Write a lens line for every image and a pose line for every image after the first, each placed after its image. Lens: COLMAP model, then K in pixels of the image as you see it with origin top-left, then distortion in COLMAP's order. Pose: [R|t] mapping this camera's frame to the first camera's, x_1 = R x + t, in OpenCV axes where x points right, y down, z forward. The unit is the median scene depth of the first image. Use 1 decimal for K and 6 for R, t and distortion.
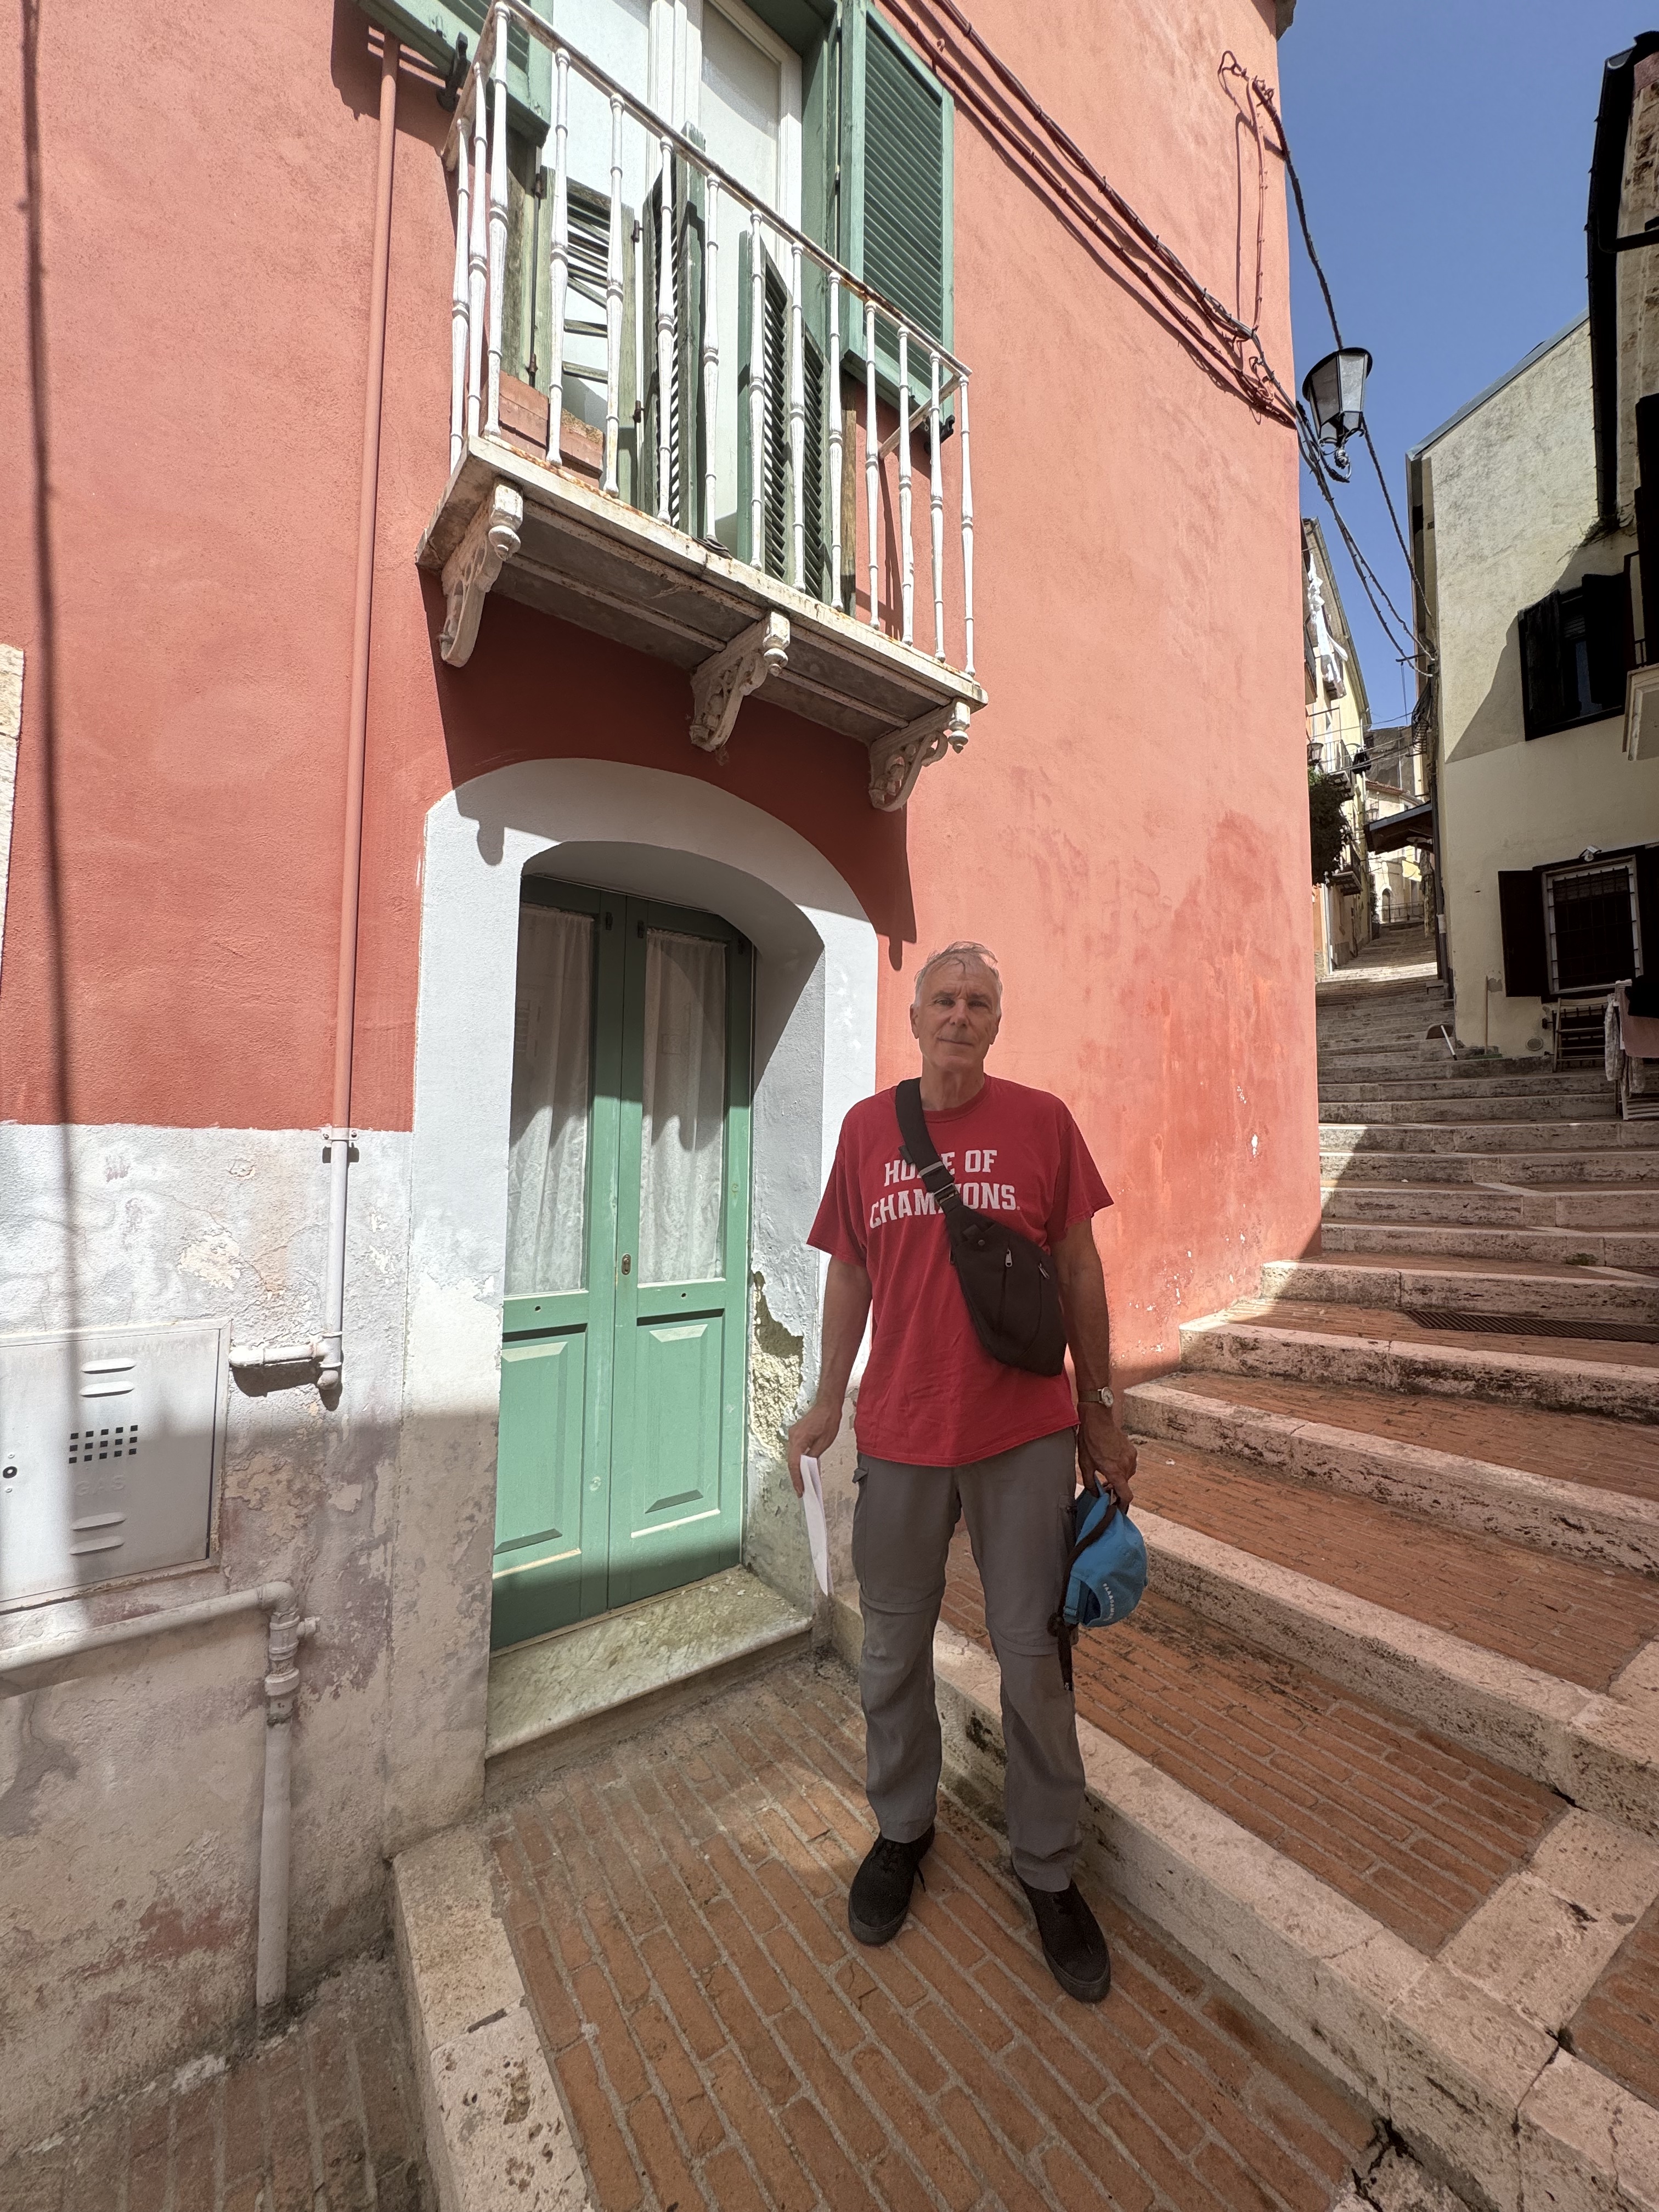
lens RADIAL K [[877.1, 0, 825.8], [0, 877.1, 1105.5], [0, 0, 1]] dist [-0.003875, 0.000119]
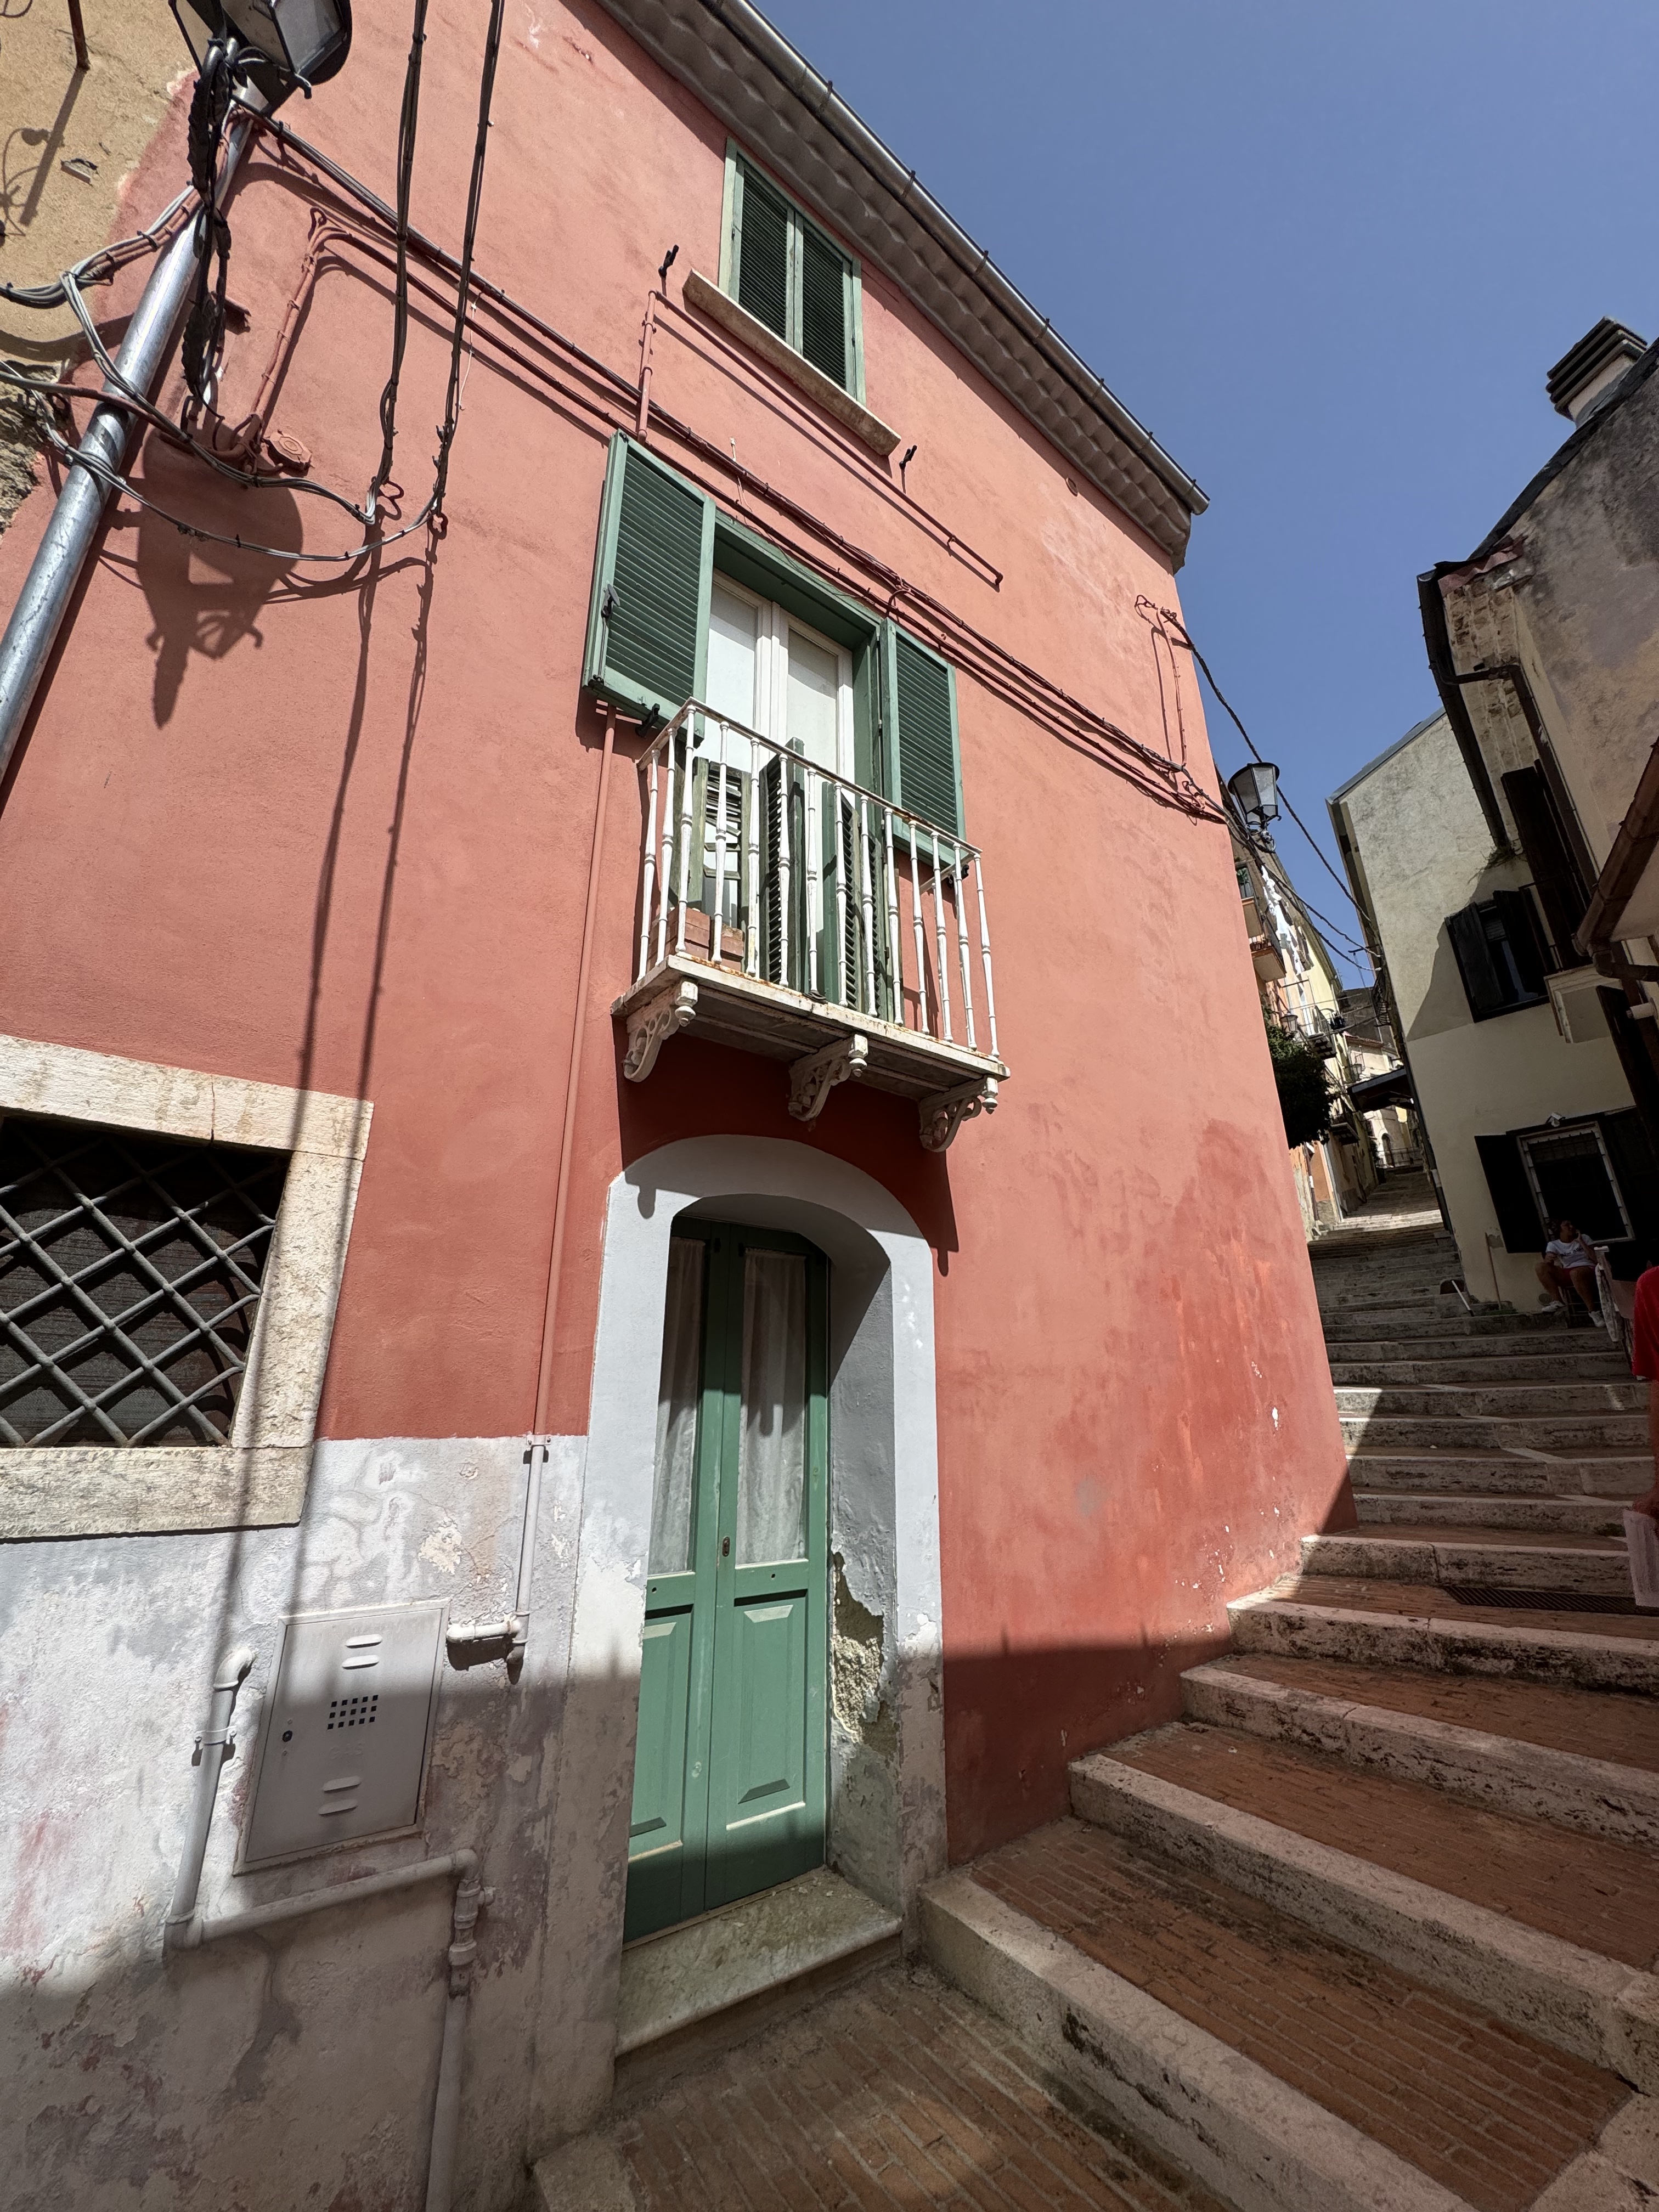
lens RADIAL K [[877.1, 0, 825.8], [0, 877.1, 1105.5], [0, 0, 1]] dist [-0.003875, 0.000119]
pose [[0.999776, -0.015923, -0.013924, -0.075279], [0.011466, 0.961132, -0.275852, -0.056671], [0.017775, 0.275631, 0.961099, -0.262190]]
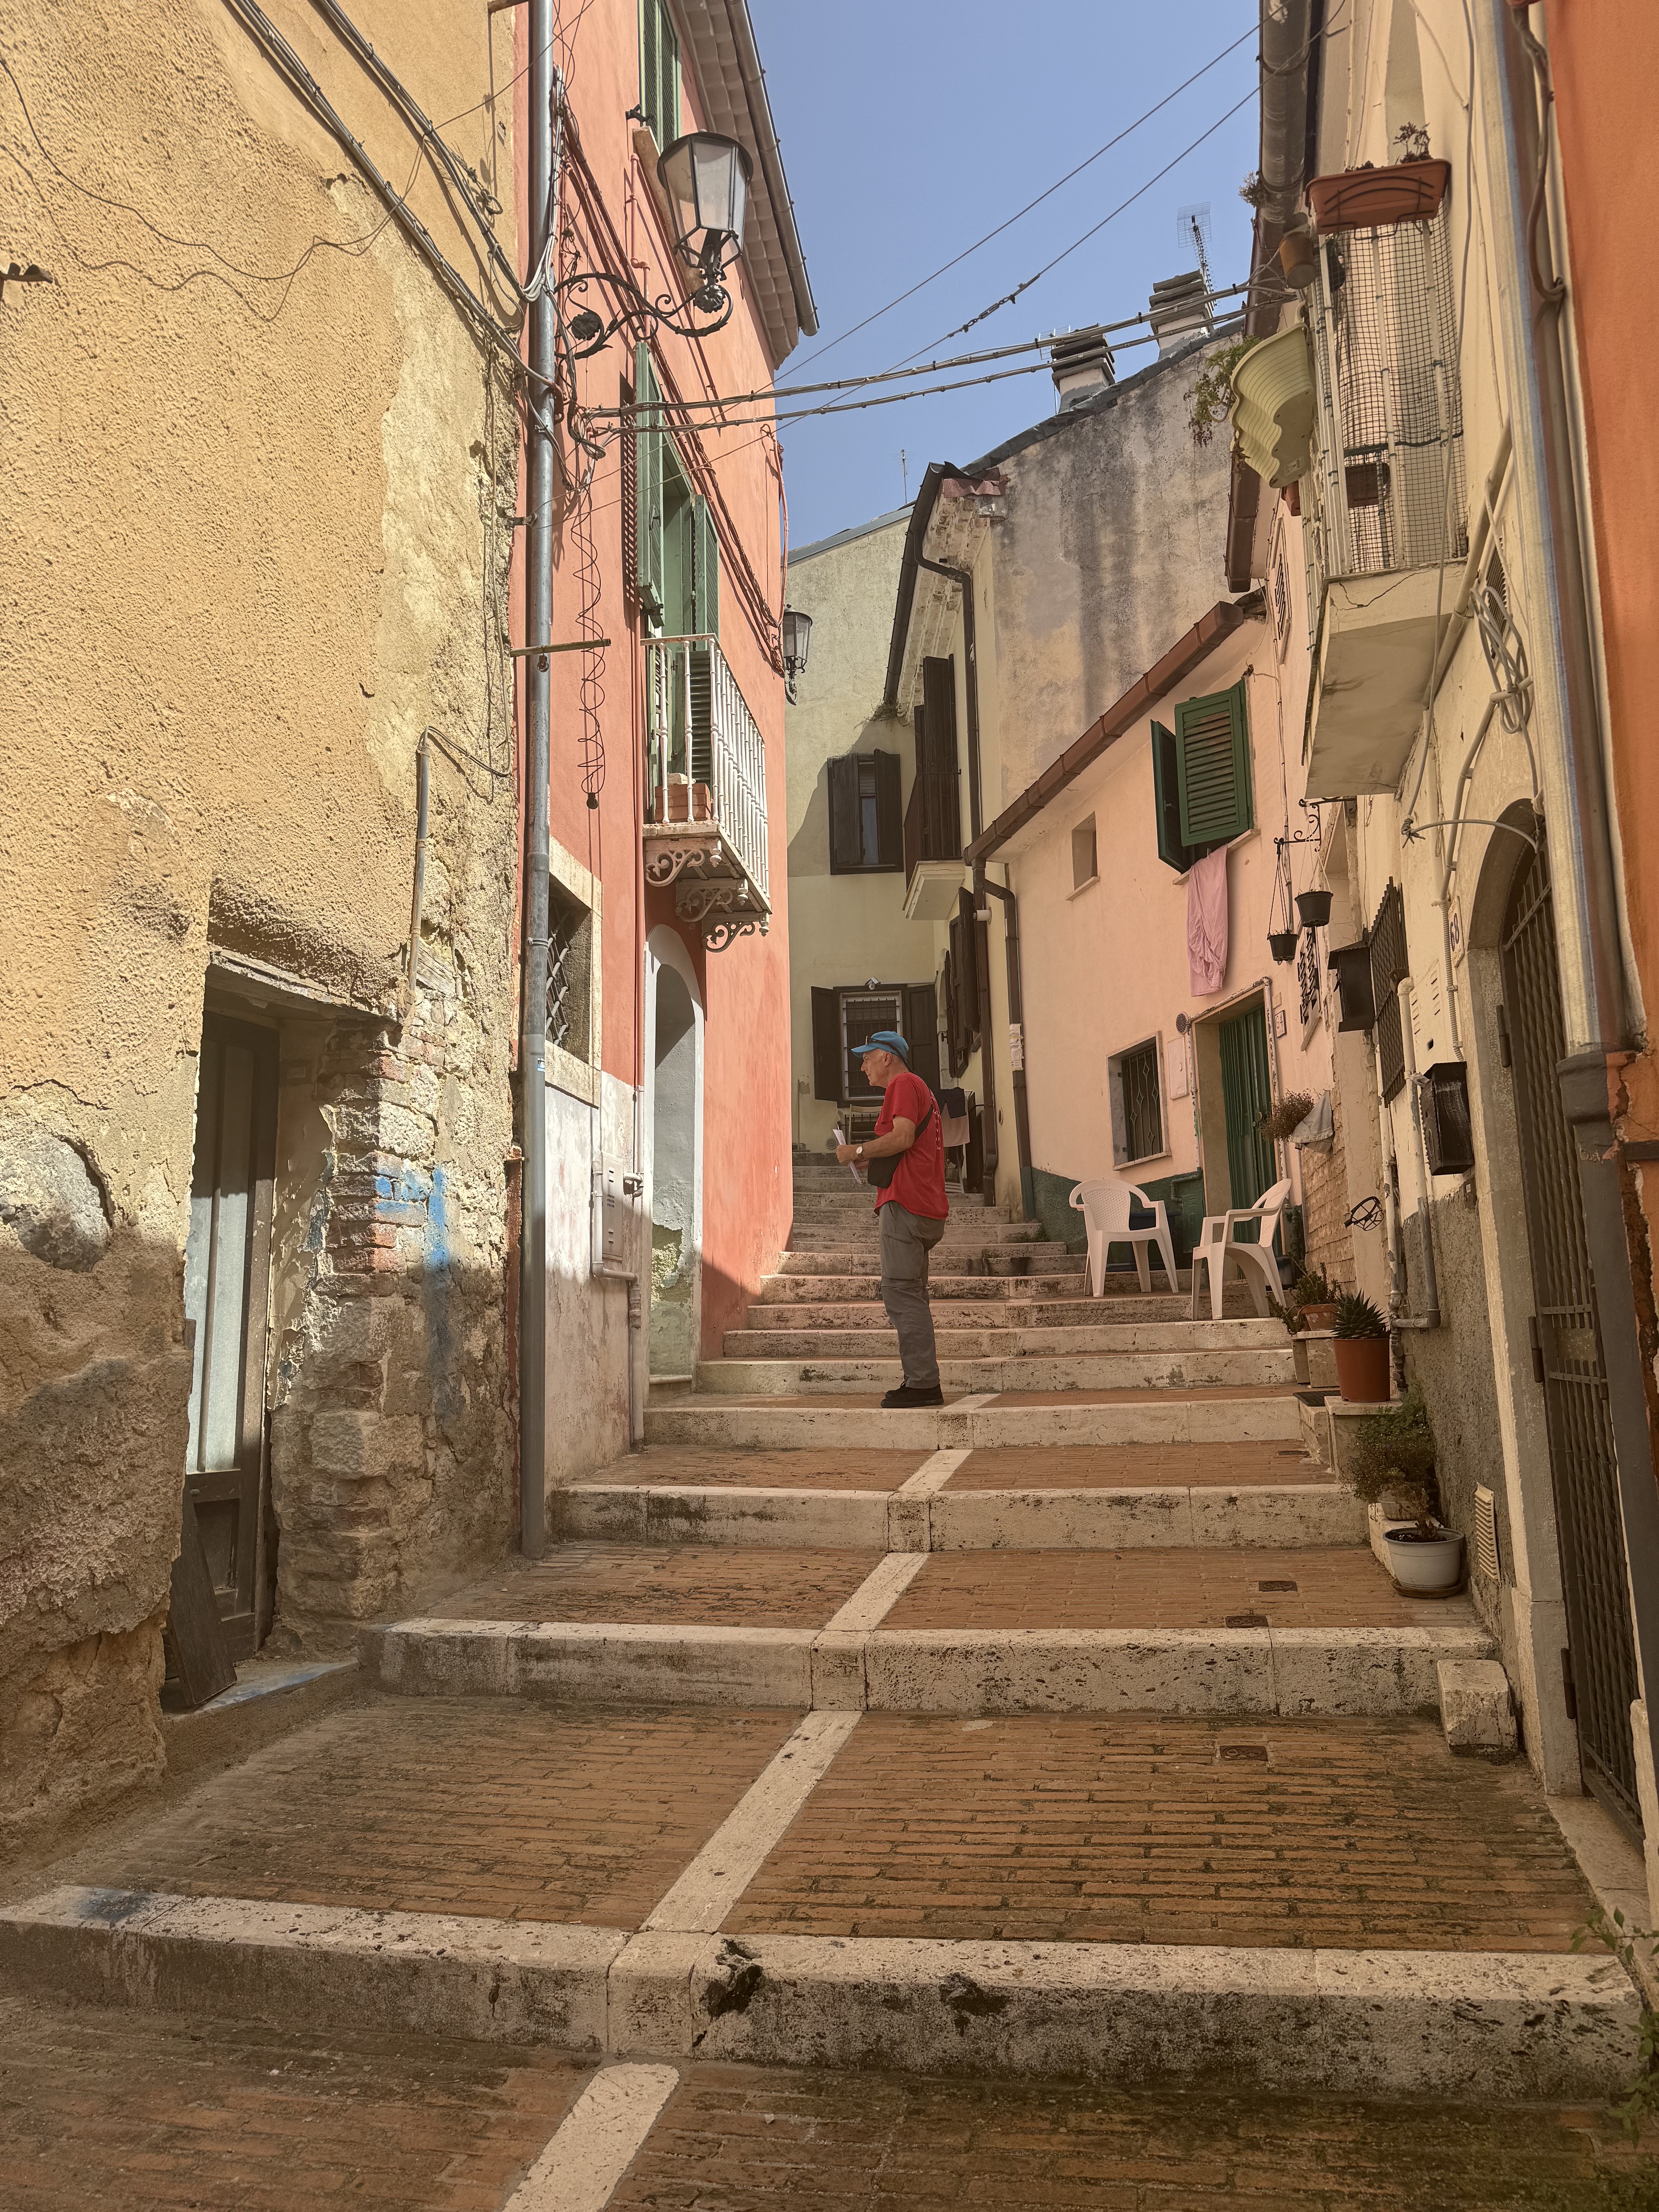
lens RADIAL K [[1540.2, 0, 792.0], [0, 1540.2, 1106.2], [0, 0, 1]] dist [0.067751, -0.000078]
pose [[0.737891, 0.091488, 0.668691, -2.122587], [-0.027785, 0.994048, -0.105342, 0.353686], [-0.674348, 0.059151, 0.736041, -1.616997]]
